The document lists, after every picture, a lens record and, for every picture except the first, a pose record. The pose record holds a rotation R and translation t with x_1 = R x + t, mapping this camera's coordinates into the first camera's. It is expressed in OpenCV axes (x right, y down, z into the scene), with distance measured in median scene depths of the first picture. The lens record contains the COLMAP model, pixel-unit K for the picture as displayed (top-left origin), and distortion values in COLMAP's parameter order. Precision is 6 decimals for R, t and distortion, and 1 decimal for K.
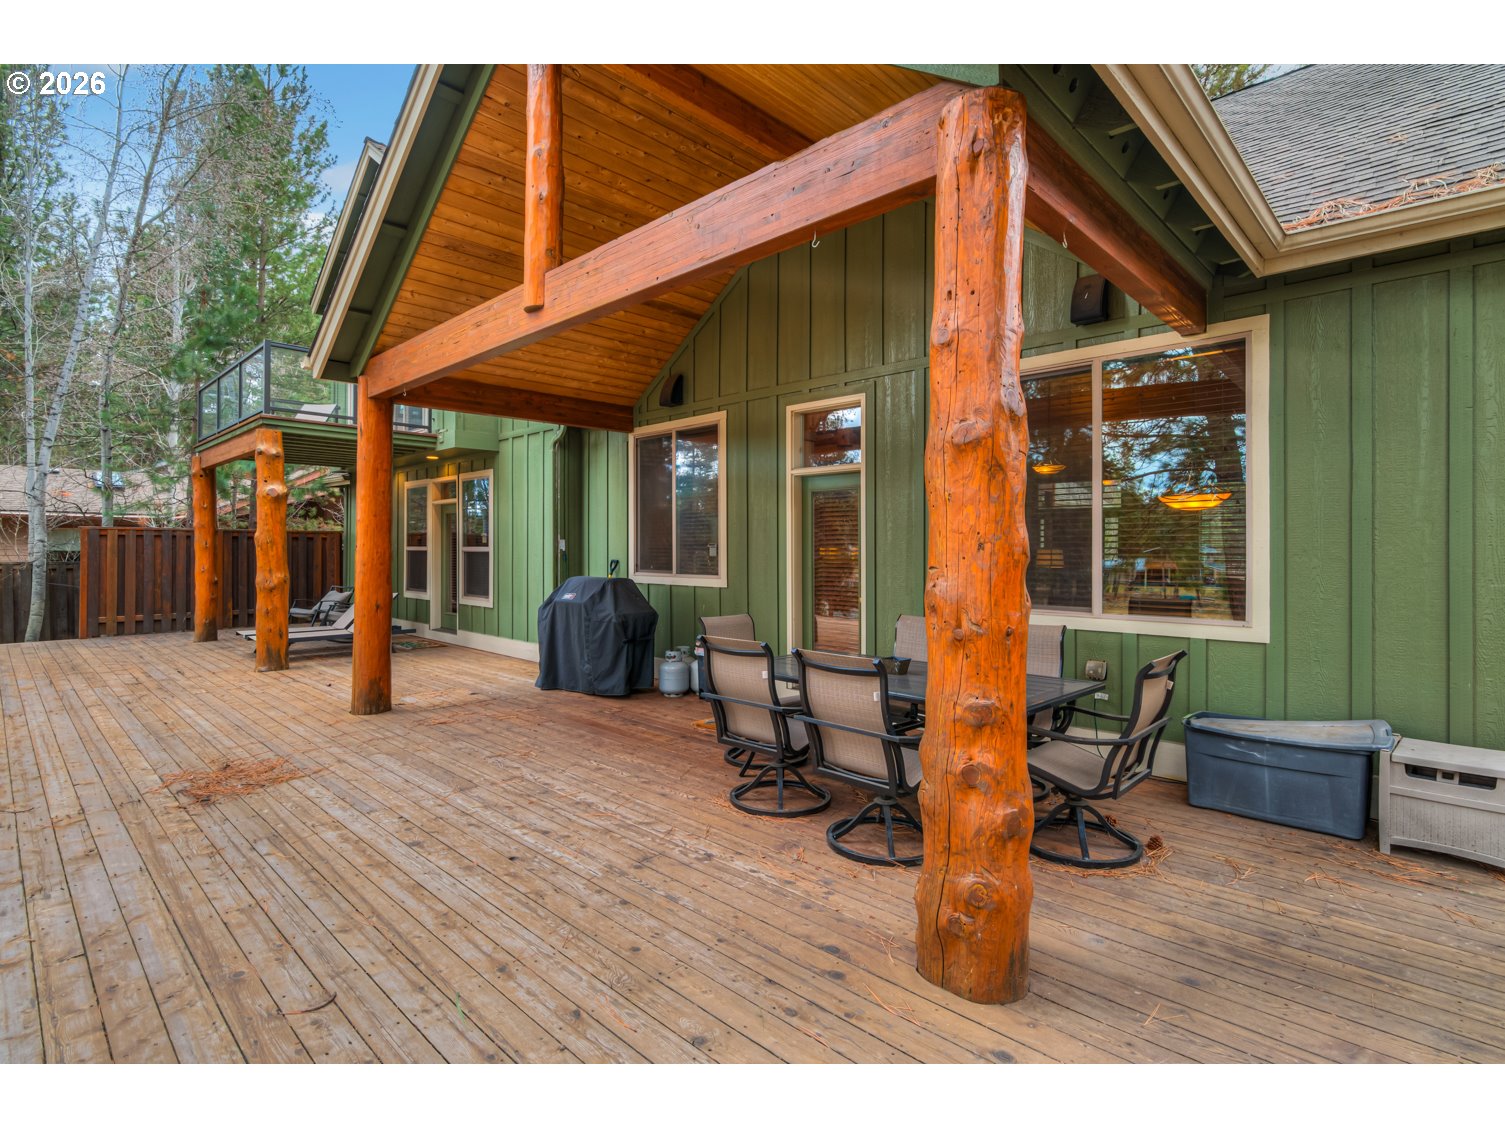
lens RADIAL K [[736.4, 0, 749.4], [0, 736.4, 559.1], [0, 0, 1]] dist [-0.001233, 0.000116]
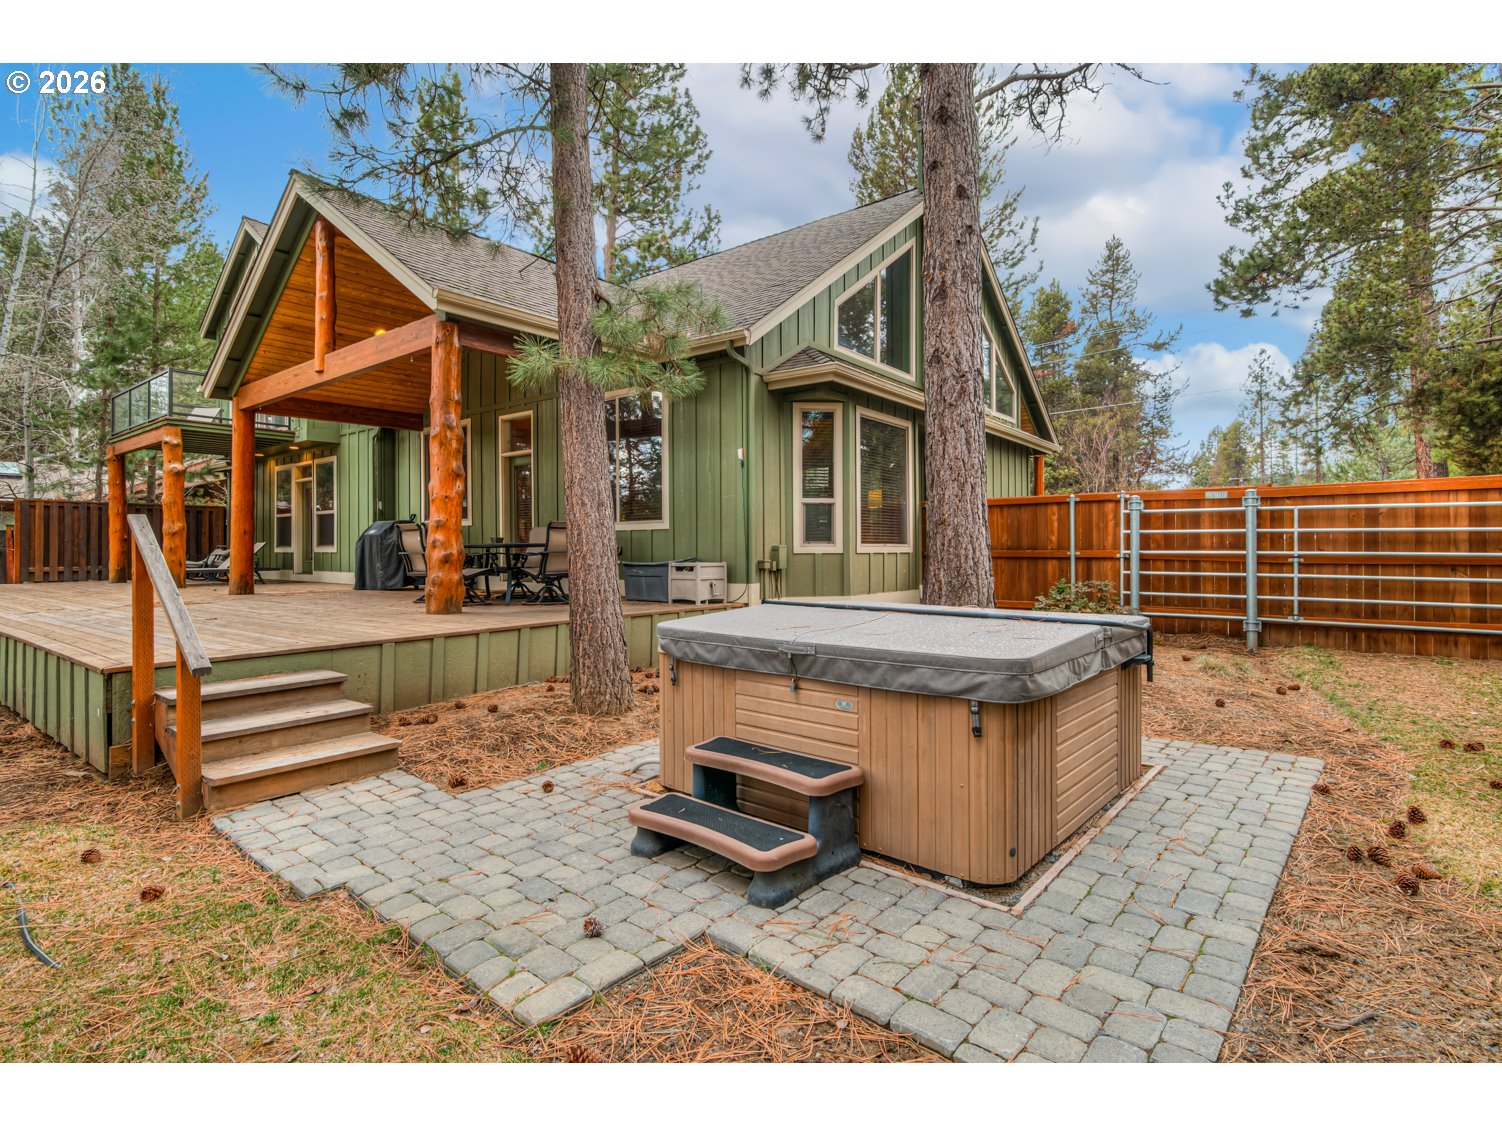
lens RADIAL K [[772.5, 0, 756.3], [0, 772.5, 554.7], [0, 0, 1]] dist [0.004526, 0.000322]
pose [[0.995712, -0.009318, 0.092040, 0.324193], [0.010424, 0.999879, -0.011547, 0.095850], [-0.091921, 0.012457, 0.995688, -0.570725]]
